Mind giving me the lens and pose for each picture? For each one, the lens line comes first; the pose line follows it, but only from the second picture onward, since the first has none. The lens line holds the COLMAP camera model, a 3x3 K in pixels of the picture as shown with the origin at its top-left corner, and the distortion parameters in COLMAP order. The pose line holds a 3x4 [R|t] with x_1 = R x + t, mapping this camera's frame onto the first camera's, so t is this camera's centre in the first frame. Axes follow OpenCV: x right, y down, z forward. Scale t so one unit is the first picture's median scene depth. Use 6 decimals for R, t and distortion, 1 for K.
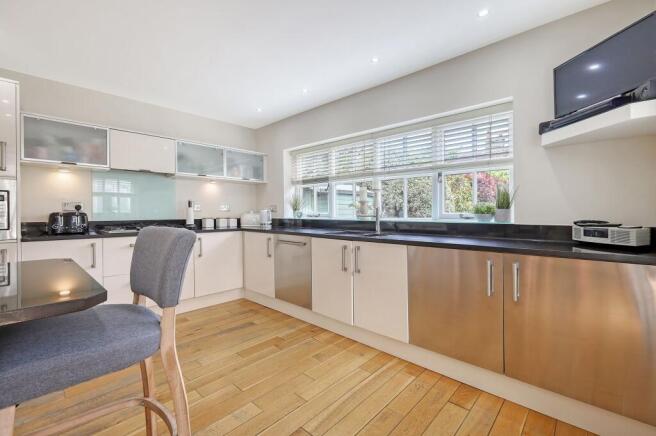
lens RADIAL K [[287.4, 0, 327.2], [0, 287.4, 212.6], [0, 0, 1]] dist [0.018078, -0.003265]
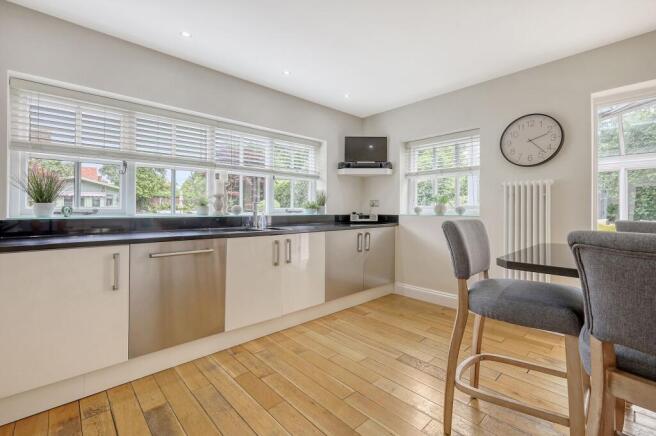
lens RADIAL K [[287.4, 0, 320.8], [0, 287.4, 205.8], [0, 0, 1]] dist [0.018078, -0.003265]
pose [[0.093560, 0.008839, 0.995574, -0.724444], [-0.006402, 0.999945, -0.008276, -0.000266], [-0.995593, -0.005599, 0.093612, 0.586567]]
